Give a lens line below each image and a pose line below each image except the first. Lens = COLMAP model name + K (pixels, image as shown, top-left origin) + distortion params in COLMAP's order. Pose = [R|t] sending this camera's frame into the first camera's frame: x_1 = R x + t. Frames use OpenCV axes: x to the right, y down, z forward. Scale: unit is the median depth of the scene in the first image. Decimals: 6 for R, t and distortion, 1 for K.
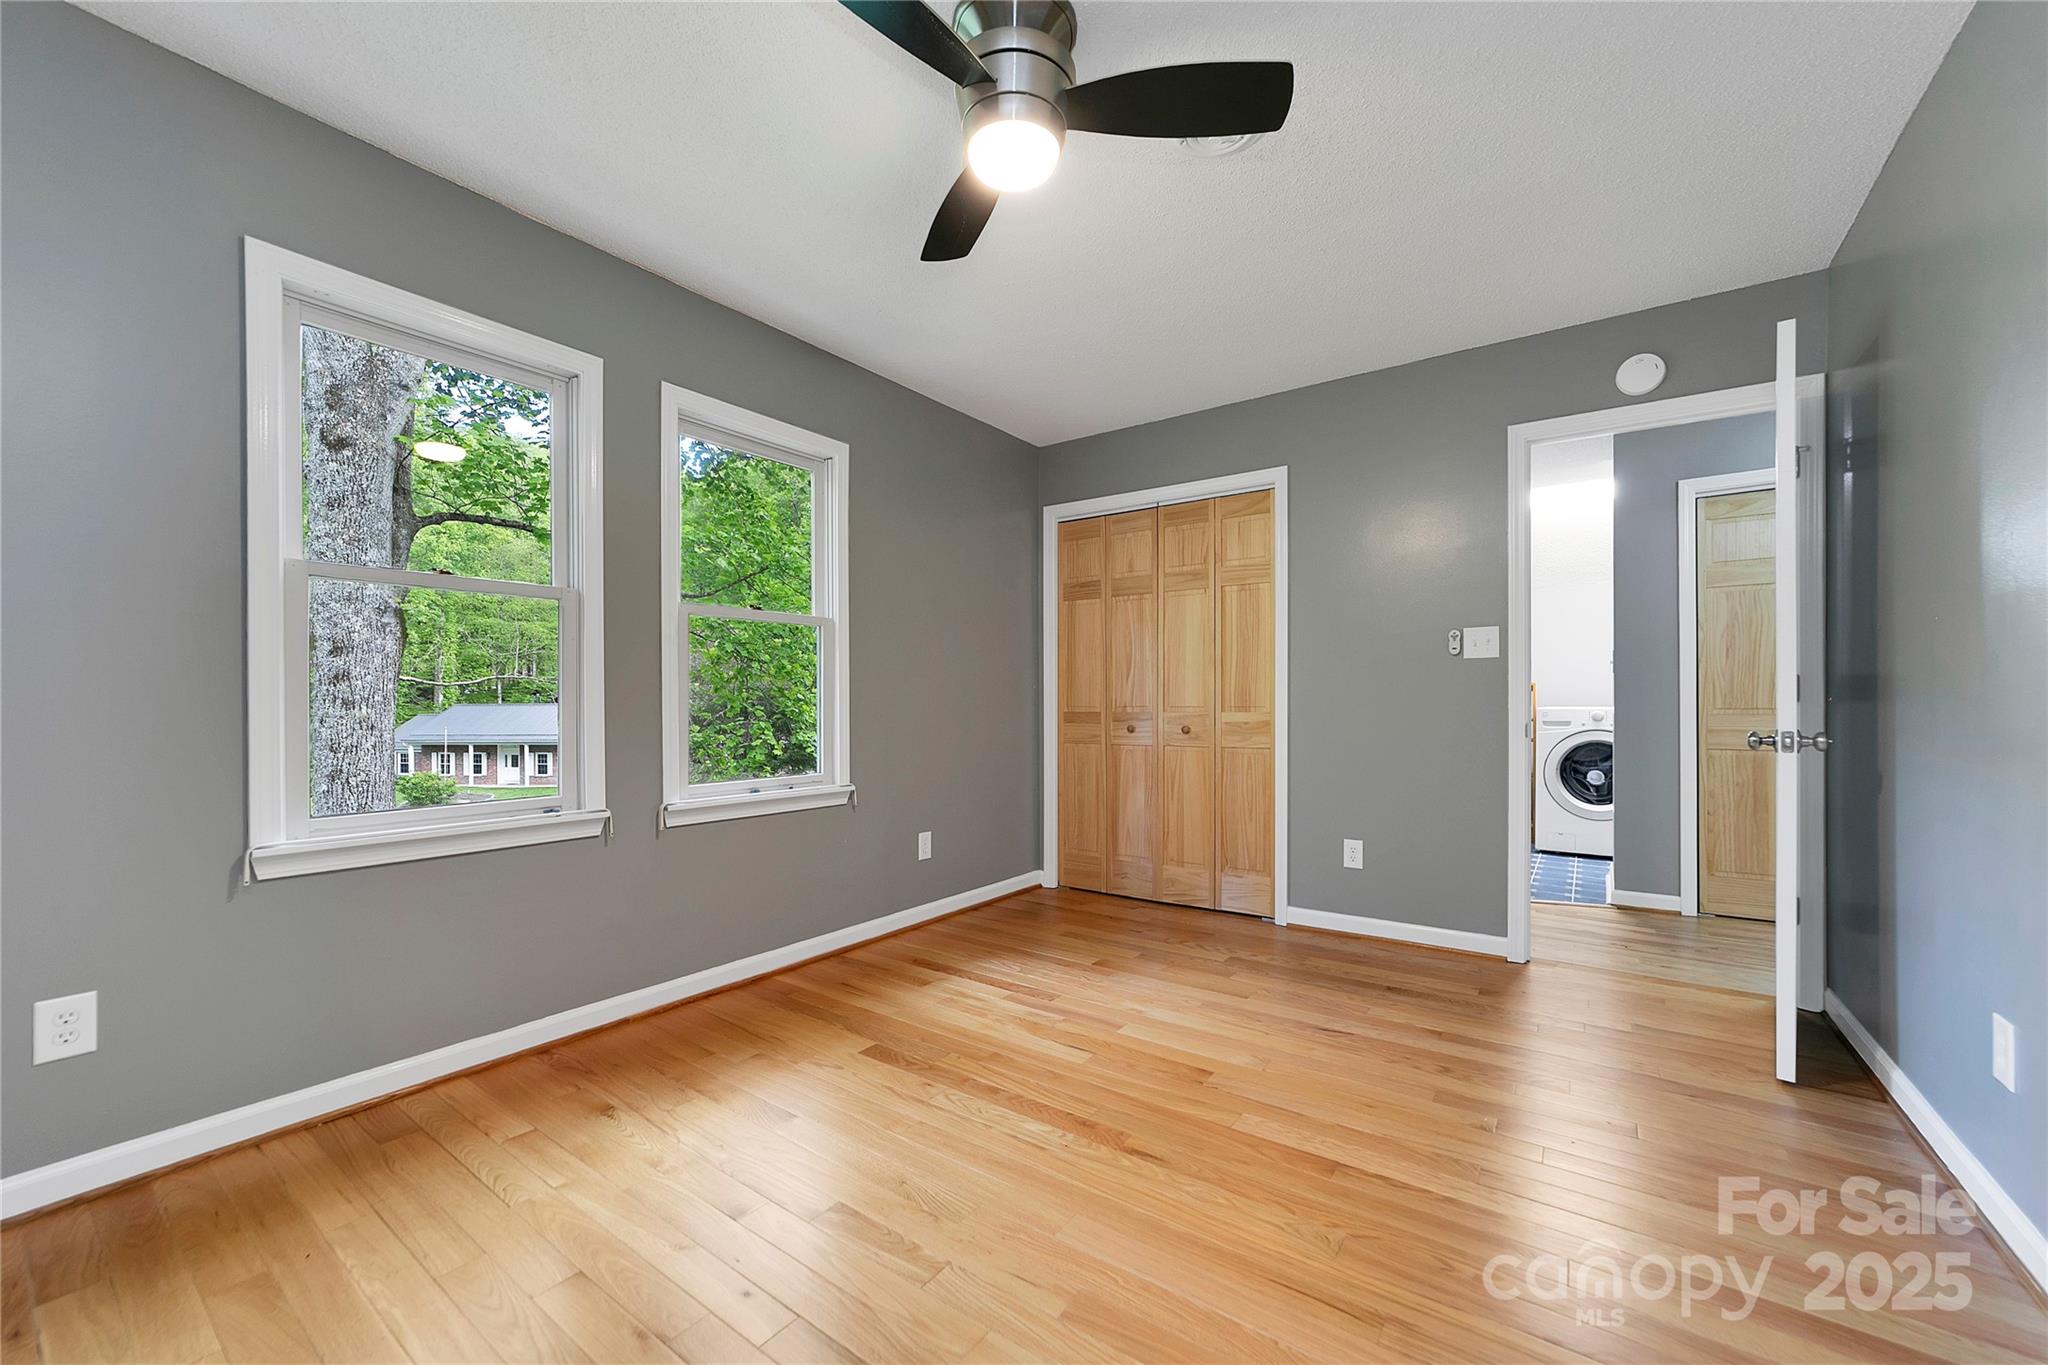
lens RADIAL K [[789.5, 0, 1021.8], [0, 789.5, 699.2], [0, 0, 1]] dist [-0.001051, 0.000692]
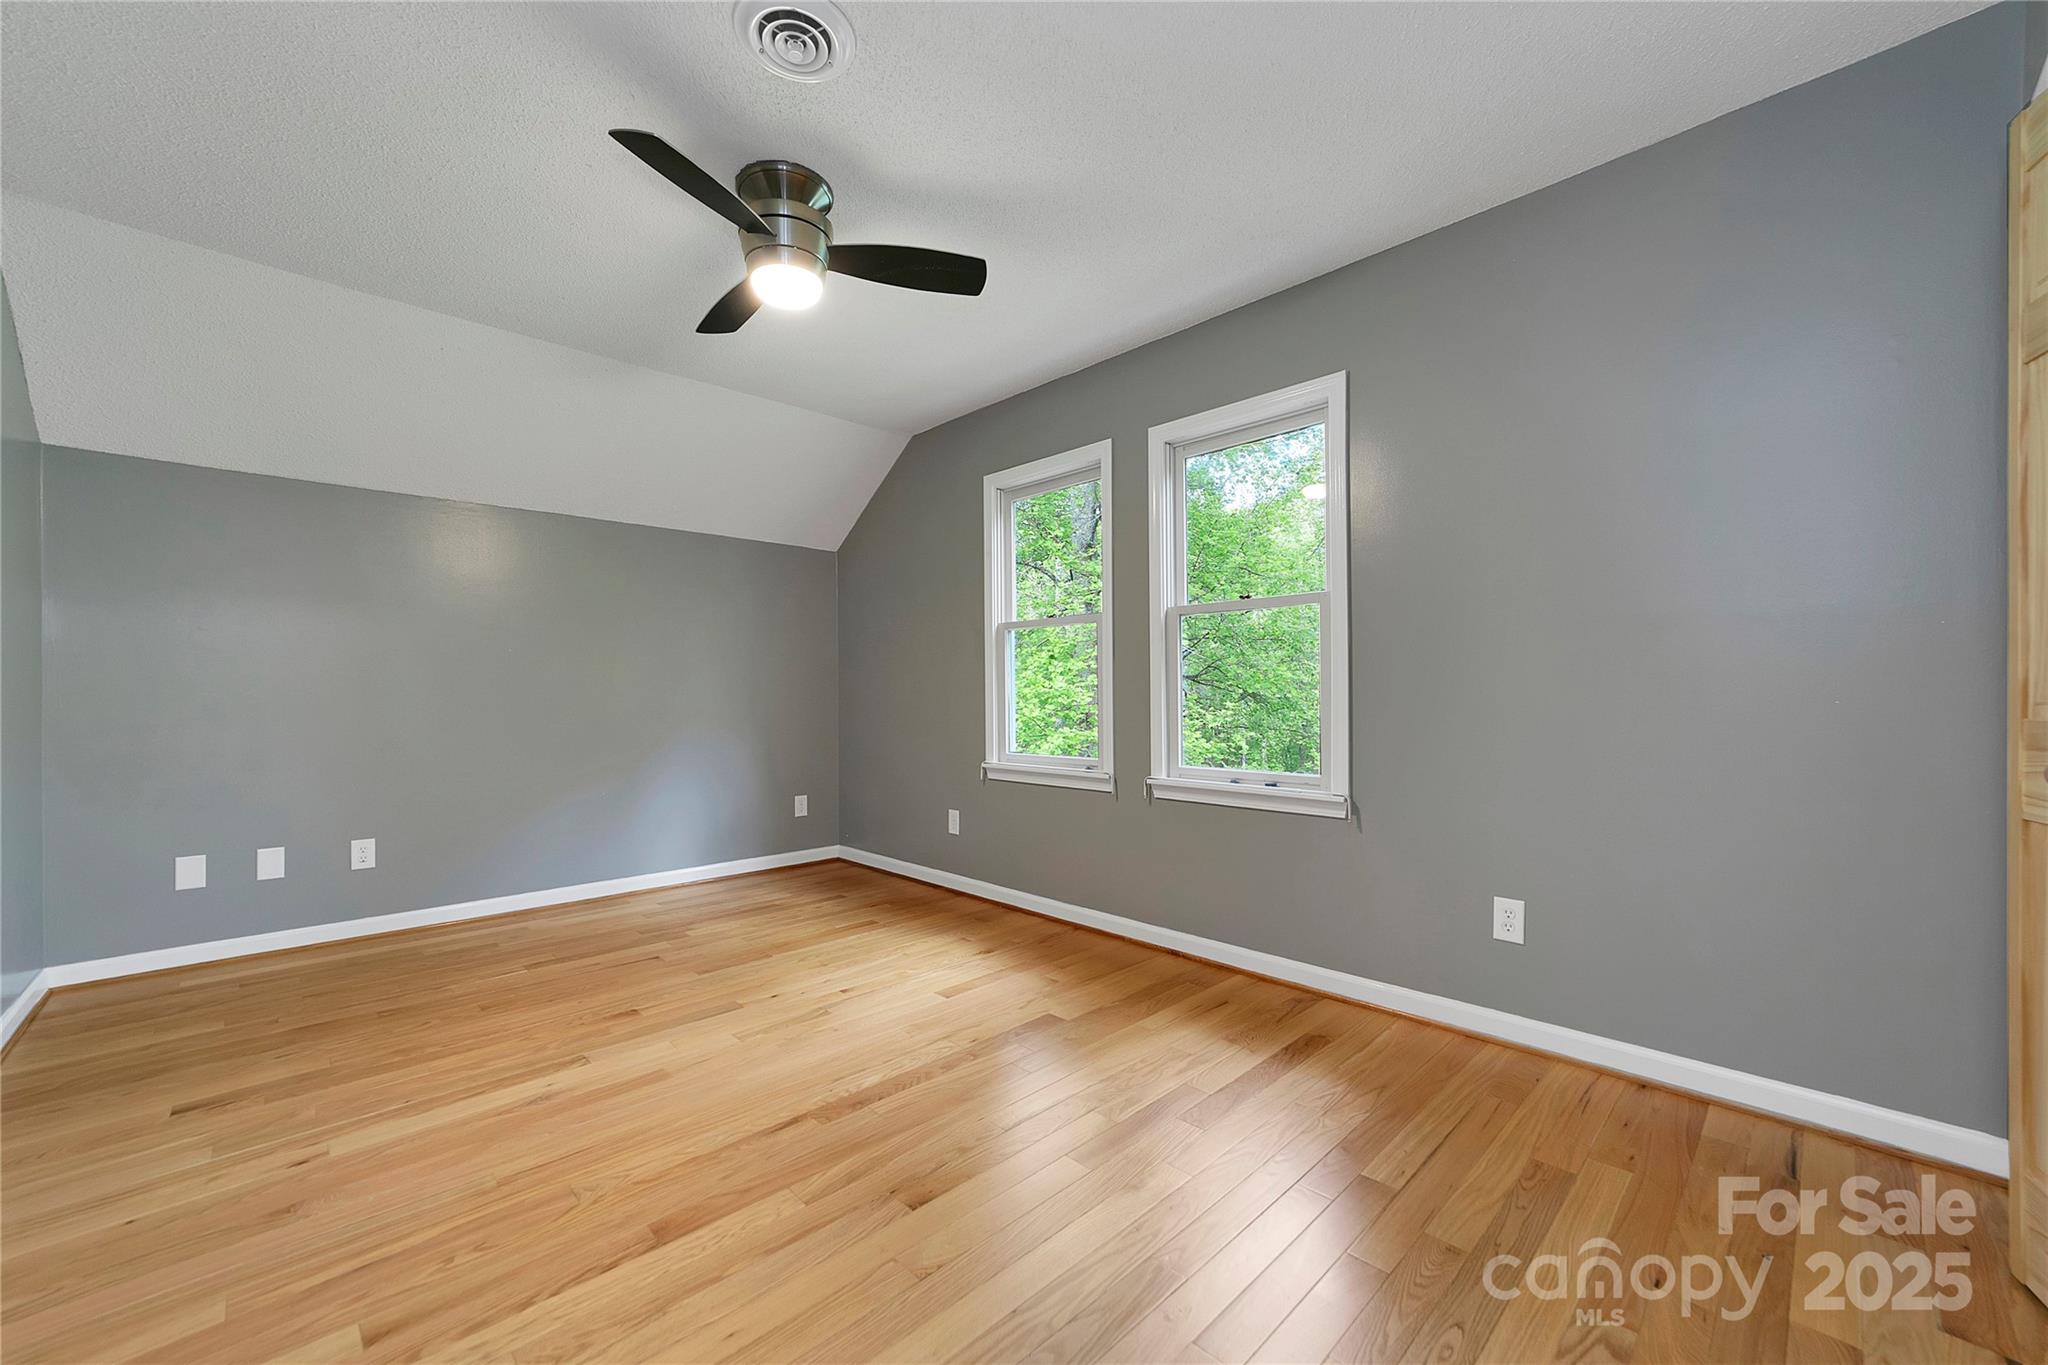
lens RADIAL K [[789.5, 0, 1022.9], [0, 789.5, 688.8], [0, 0, 1]] dist [-0.001051, 0.000692]
pose [[-0.173845, -0.000682, -0.984773, 0.832176], [0.015154, 0.999880, -0.003368, -0.002336], [0.984656, -0.015509, -0.173813, 1.093773]]
